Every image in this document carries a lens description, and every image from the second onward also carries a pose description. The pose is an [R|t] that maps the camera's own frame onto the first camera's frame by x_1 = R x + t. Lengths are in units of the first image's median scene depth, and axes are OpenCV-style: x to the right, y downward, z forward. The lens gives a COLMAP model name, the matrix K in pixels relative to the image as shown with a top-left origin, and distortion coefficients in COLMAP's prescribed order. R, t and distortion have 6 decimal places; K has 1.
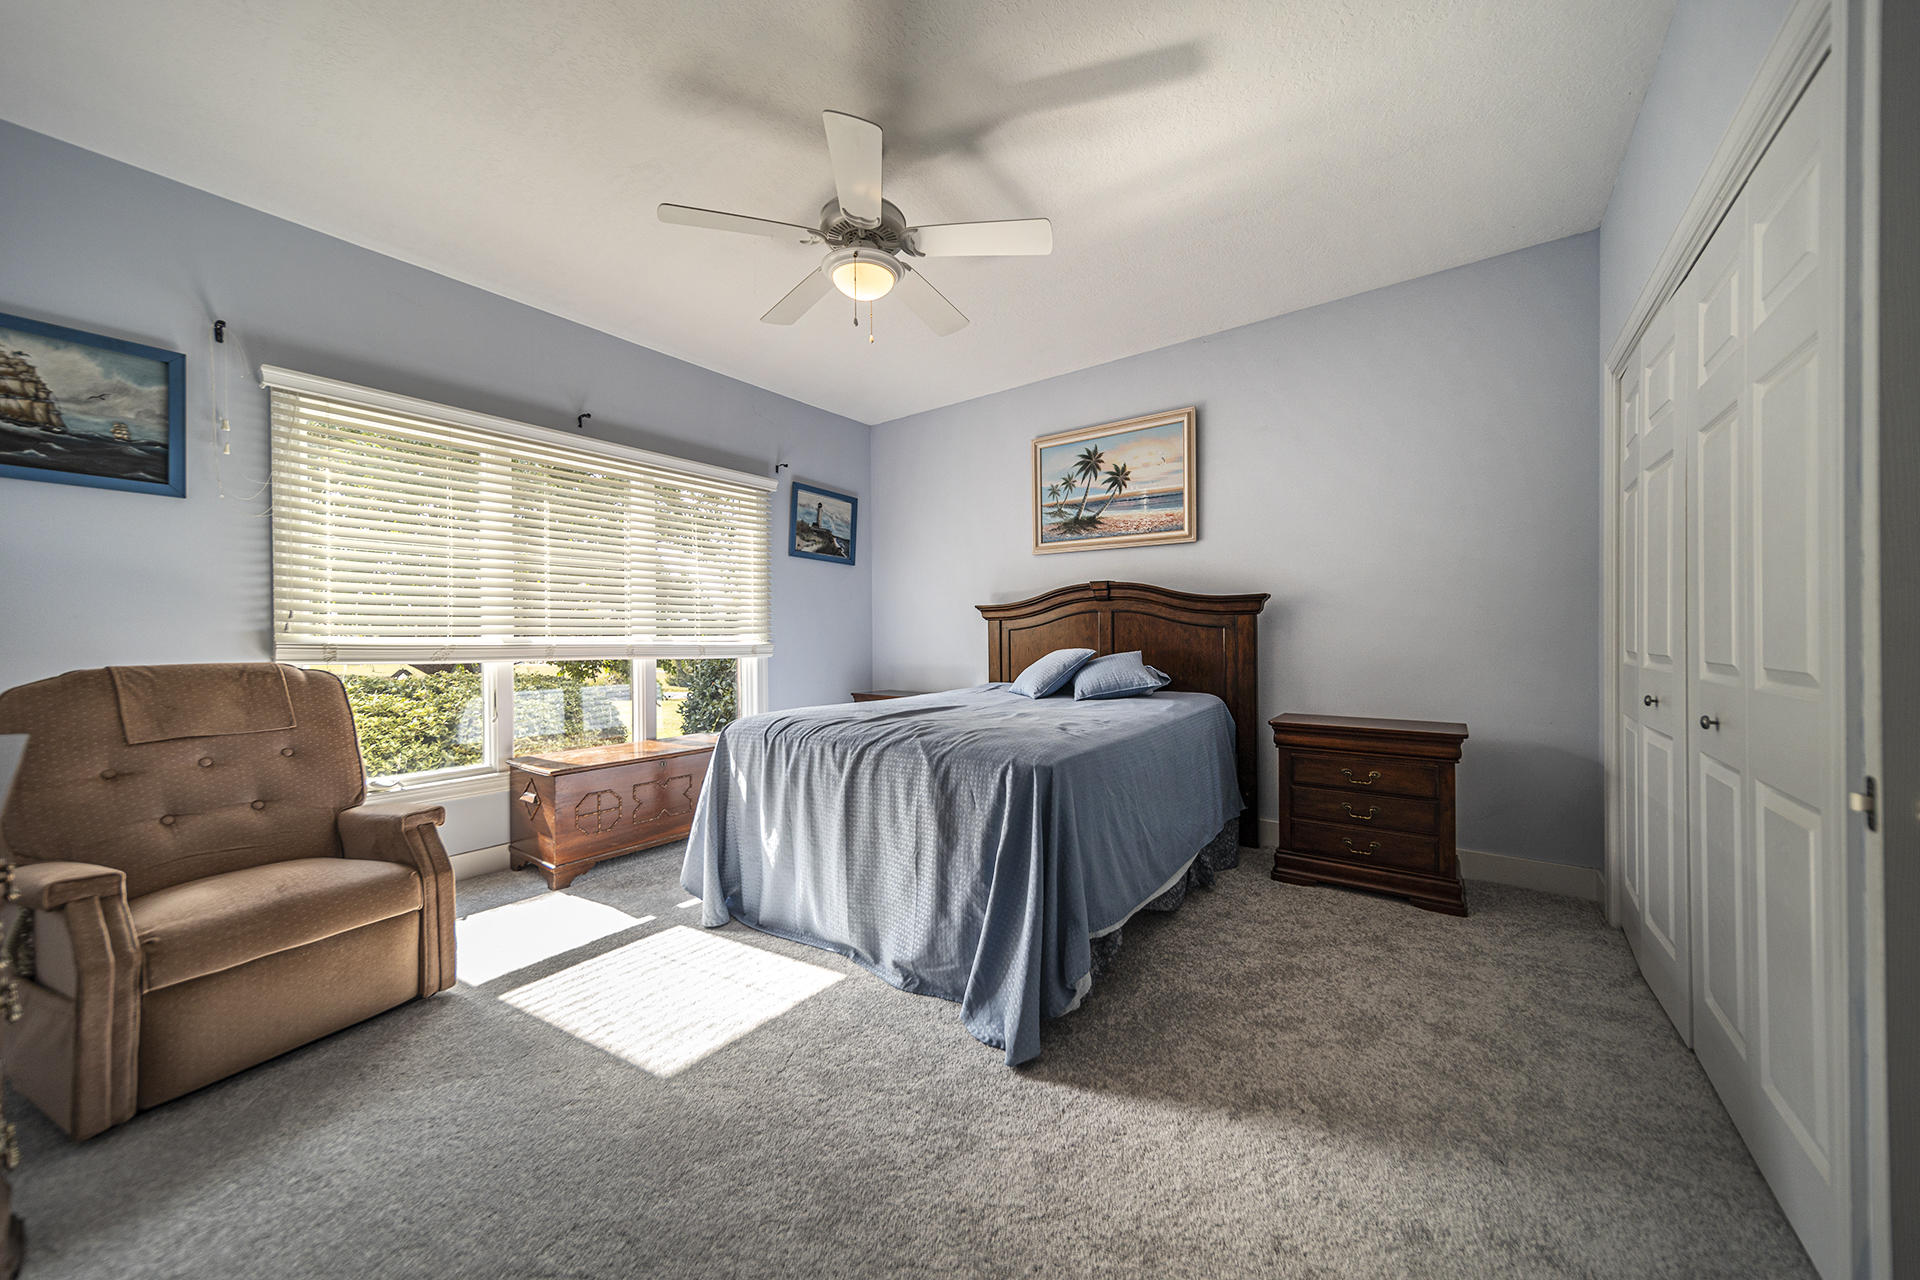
lens RADIAL K [[667.9, 0, 954.9], [0, 667.9, 636.1], [0, 0, 1]] dist [0.005496, 0.000054]
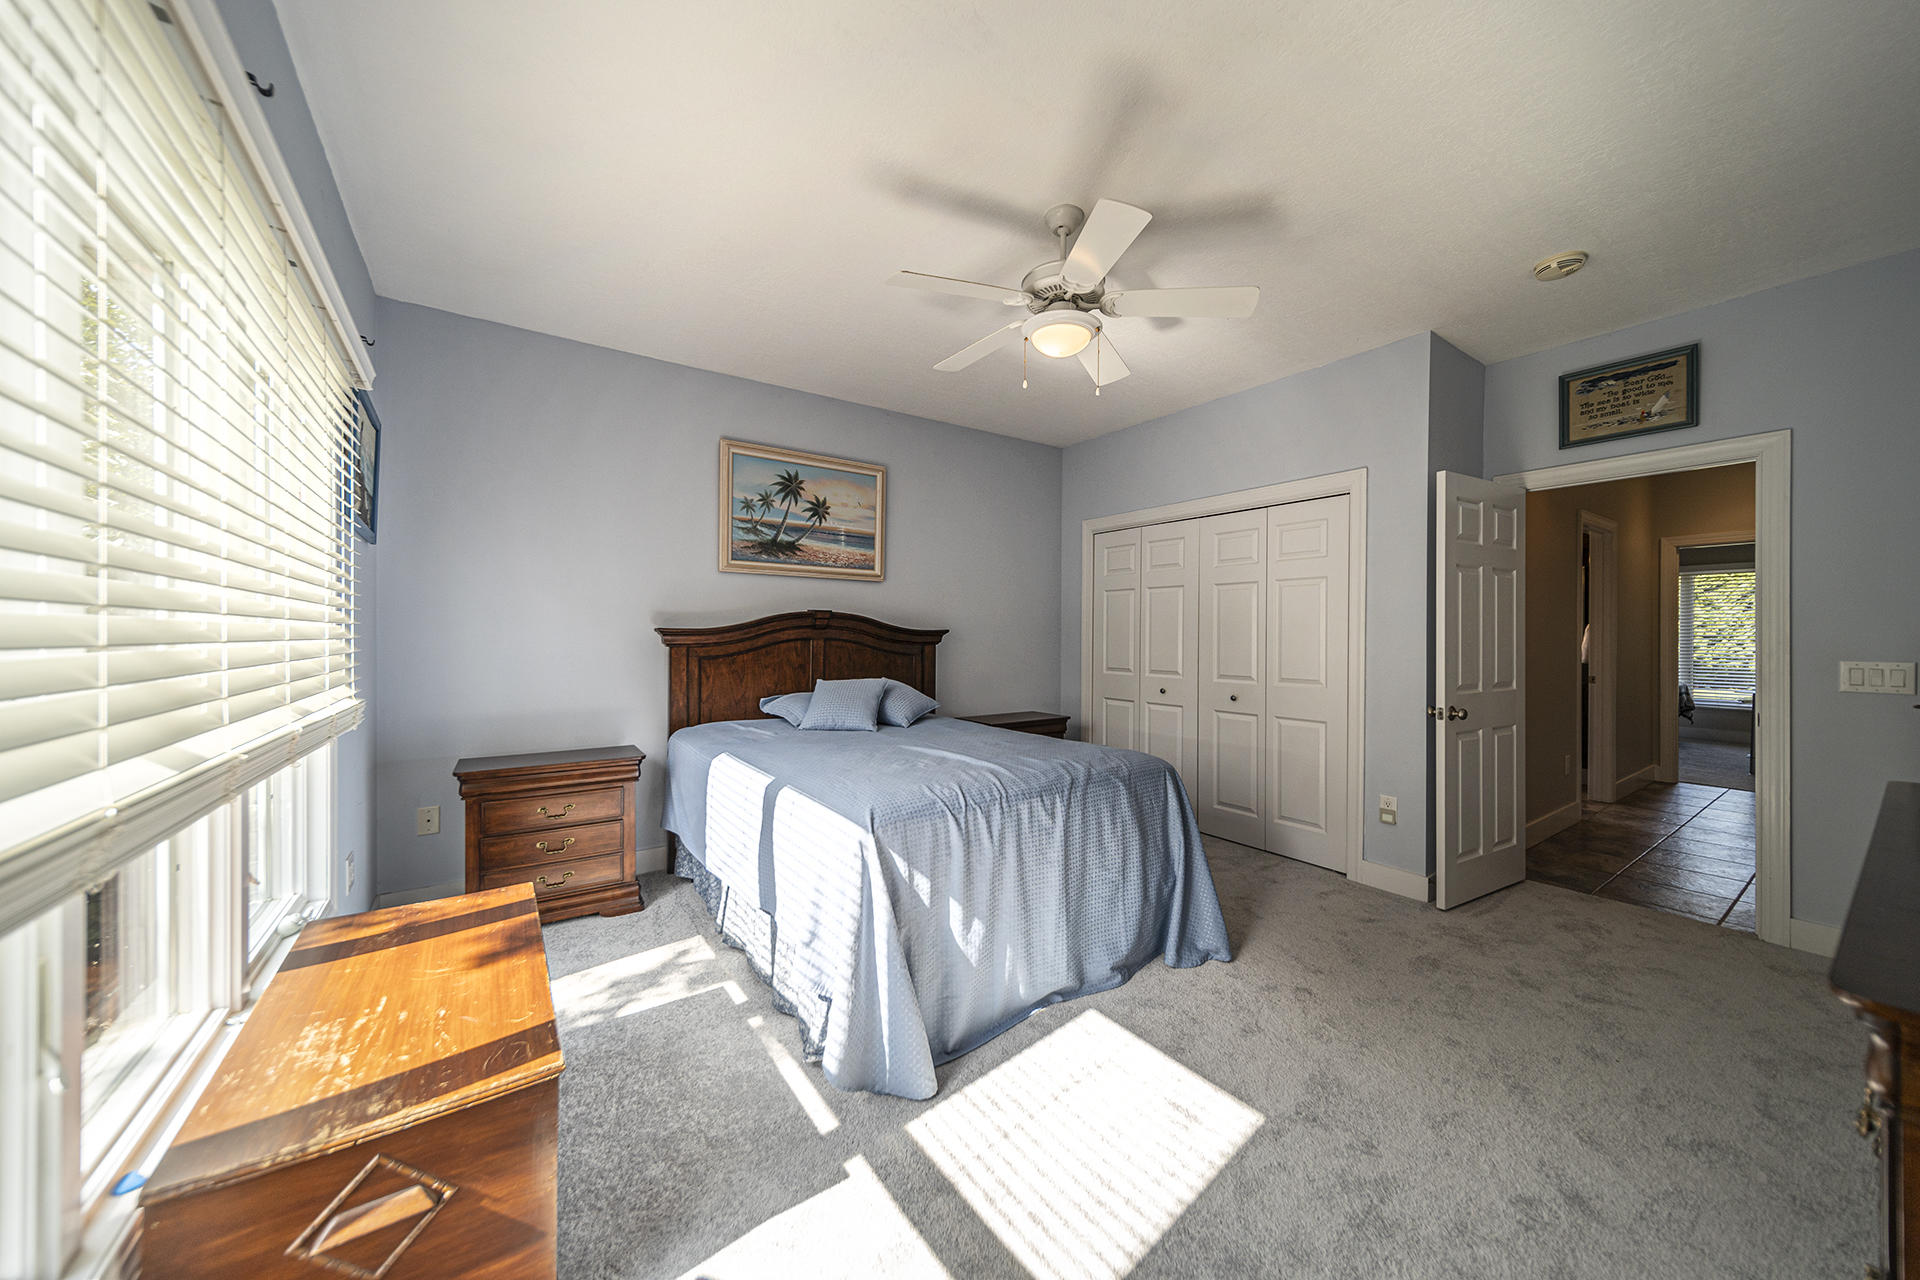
lens RADIAL K [[667.9, 0, 954.9], [0, 667.9, 636.1], [0, 0, 1]] dist [0.005496, 0.000054]
pose [[0.313438, 0.001999, 0.949607, -0.669894], [-0.004753, 0.999989, -0.000536, -0.041953], [-0.949597, -0.004345, 0.313444, 0.476194]]
